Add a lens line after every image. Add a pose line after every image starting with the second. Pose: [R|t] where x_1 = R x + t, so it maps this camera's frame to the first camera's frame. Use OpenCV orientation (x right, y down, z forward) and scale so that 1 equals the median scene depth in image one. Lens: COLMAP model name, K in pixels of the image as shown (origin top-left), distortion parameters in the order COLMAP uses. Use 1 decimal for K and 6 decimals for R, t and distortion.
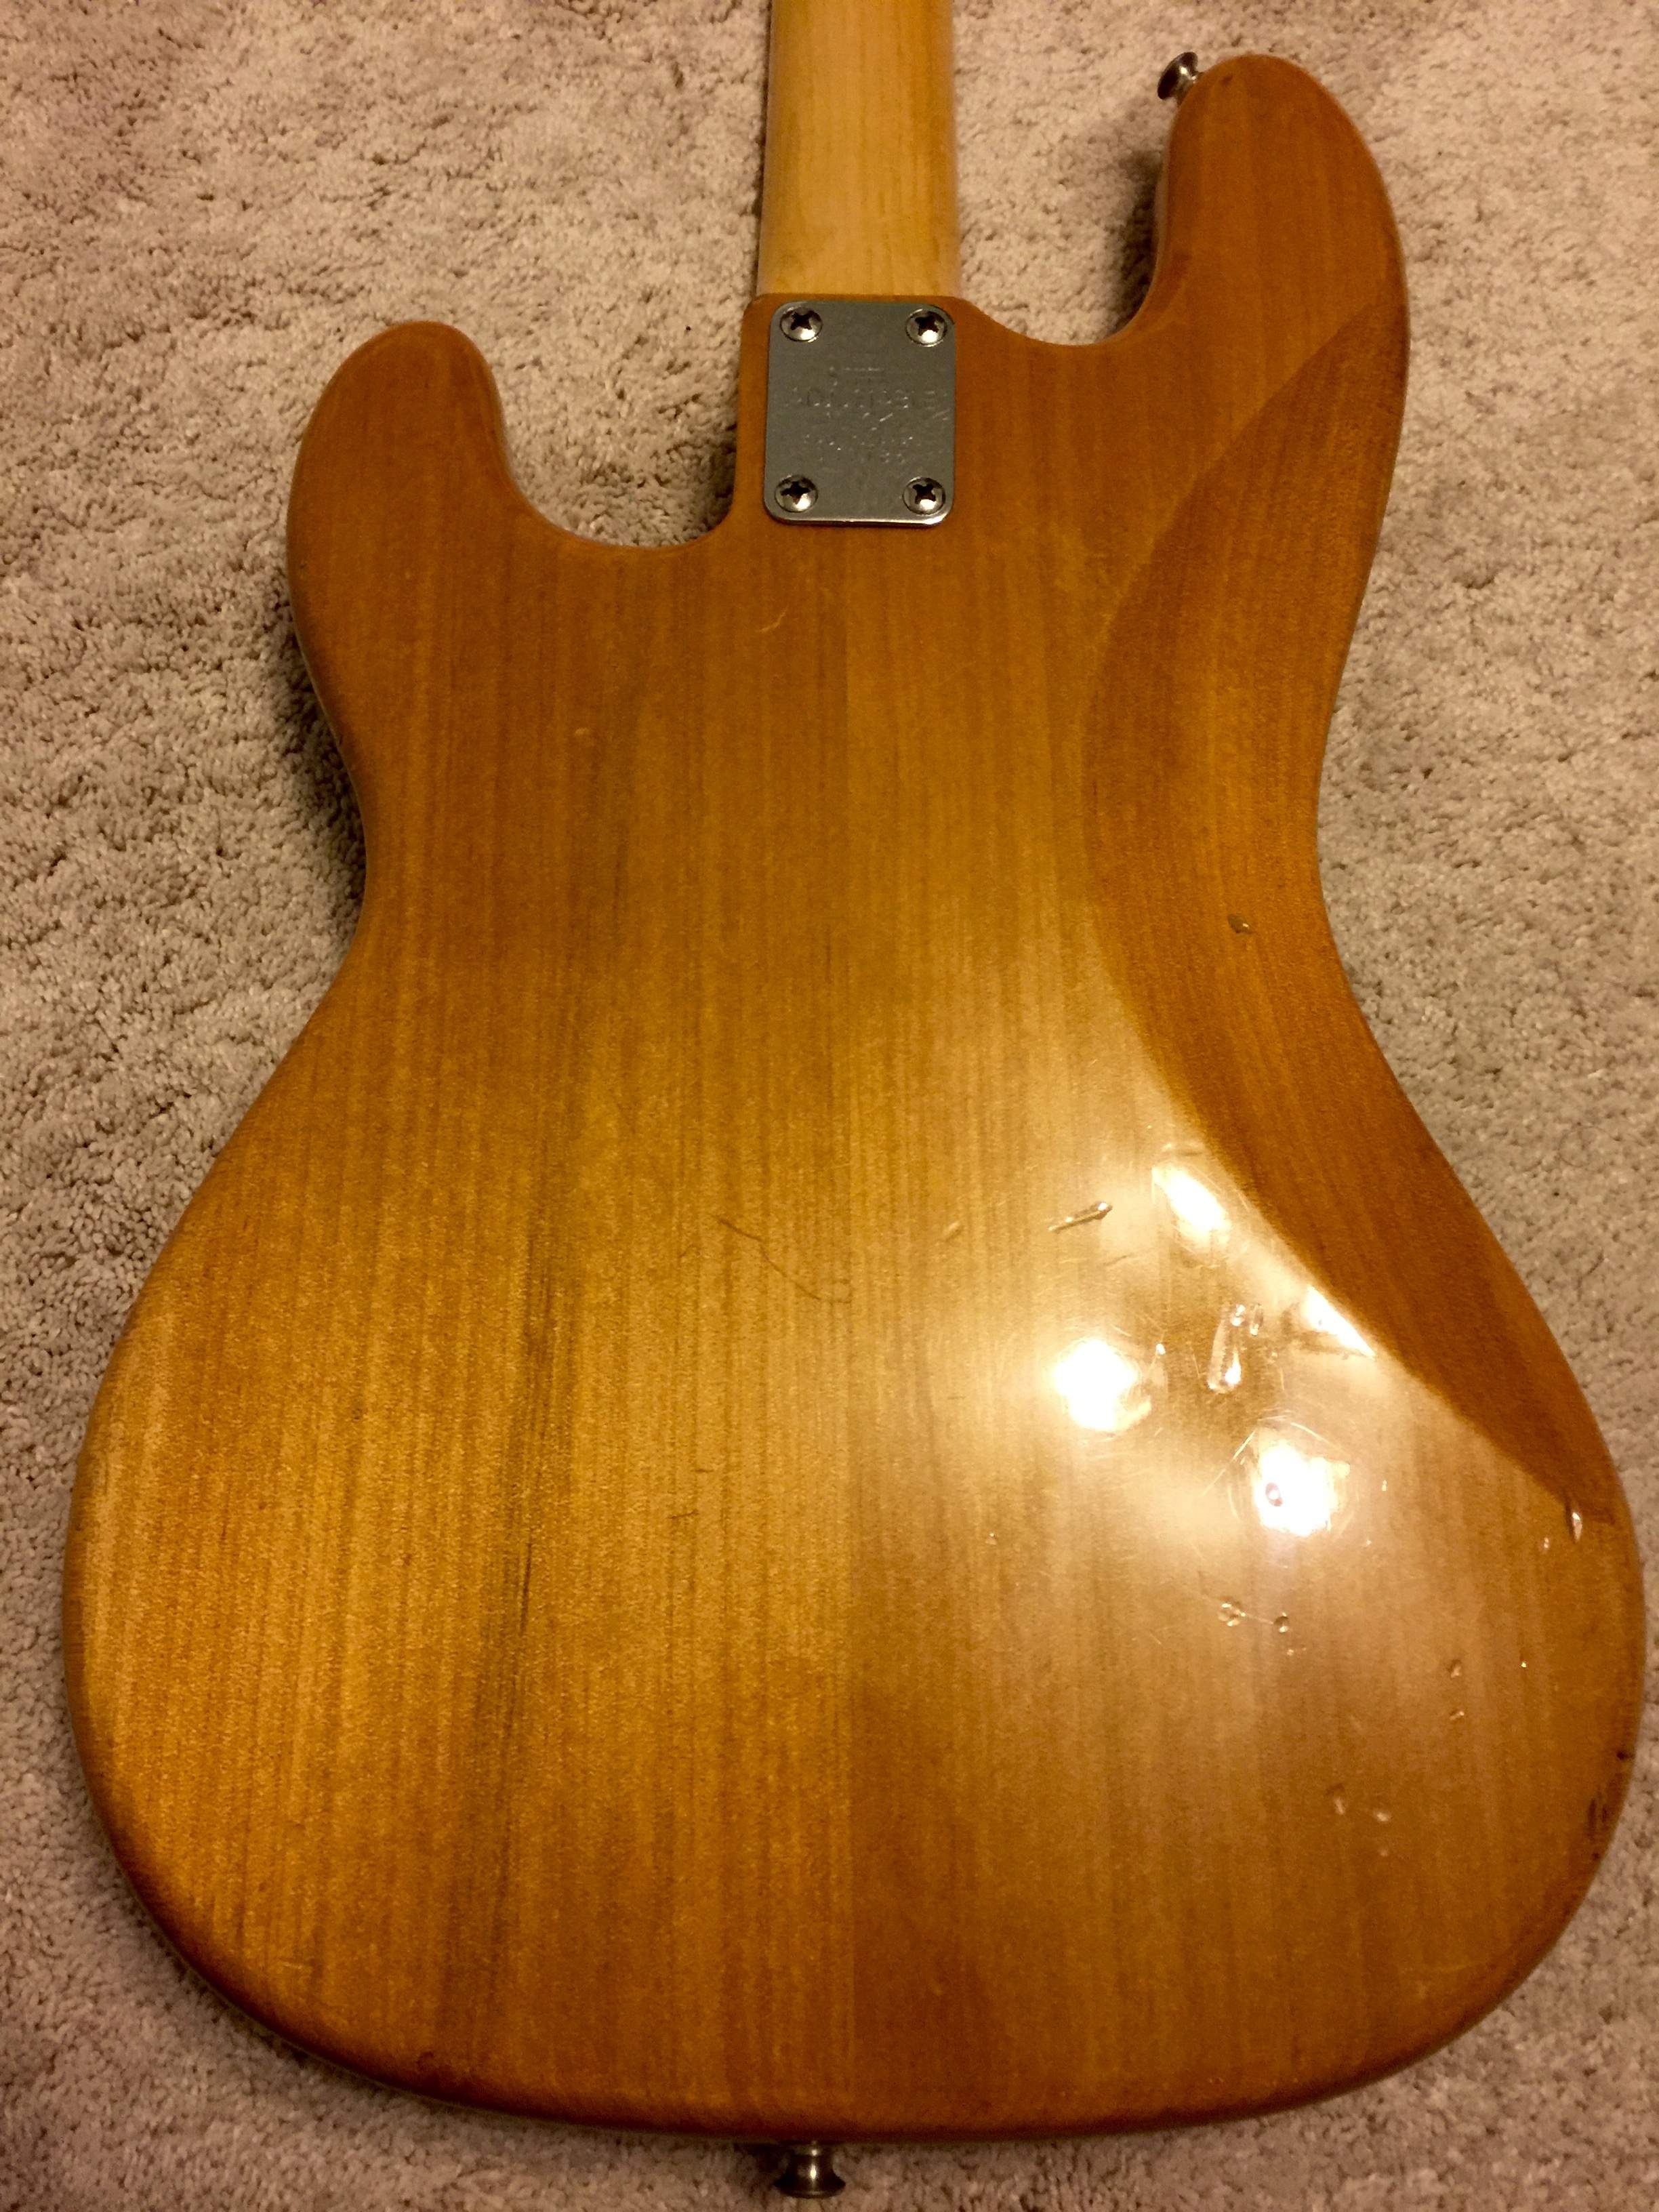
lens RADIAL K [[1891.8, 0, 829.5], [0, 1891.8, 1106.0], [0, 0, 1]] dist [0.094302, -0.141828]
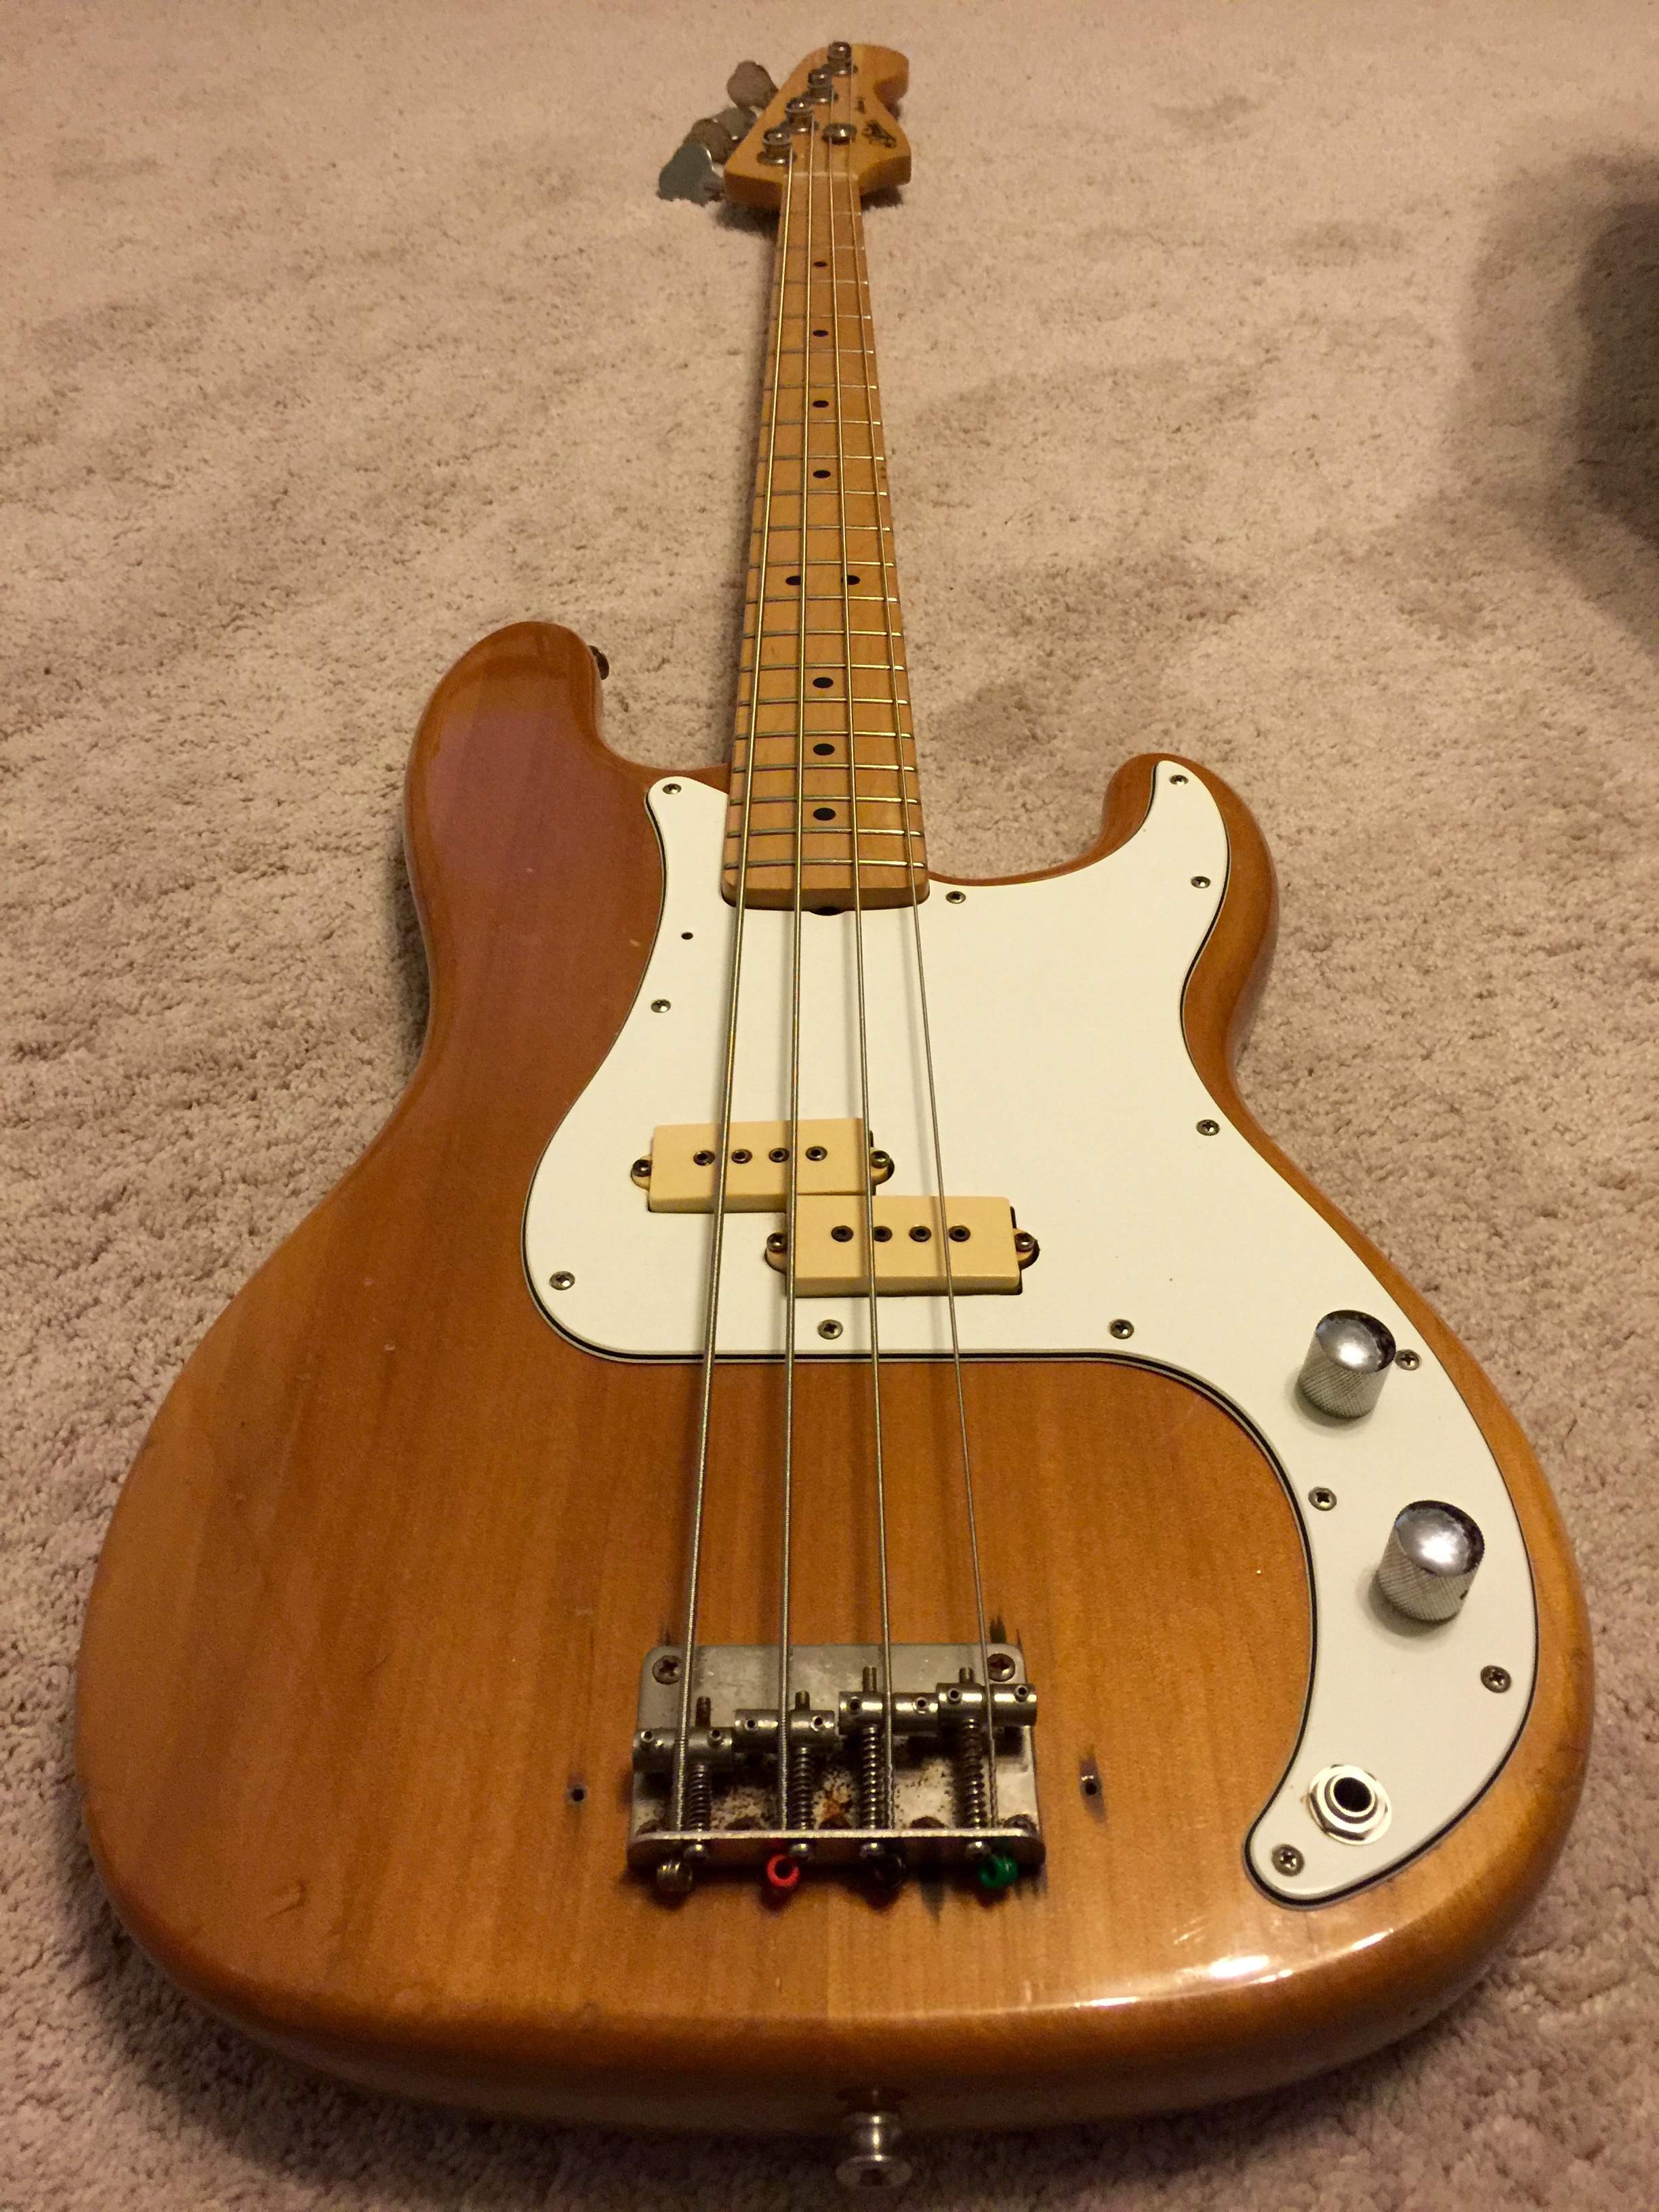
lens RADIAL K [[1891.8, 0, 829.5], [0, 1891.8, 1106.0], [0, 0, 1]] dist [0.094302, -0.141828]
pose [[0.994137, -0.084014, 0.068071, -0.057574], [0.105844, 0.884860, -0.453674, 0.326491], [-0.022118, 0.458219, 0.888564, -0.009441]]
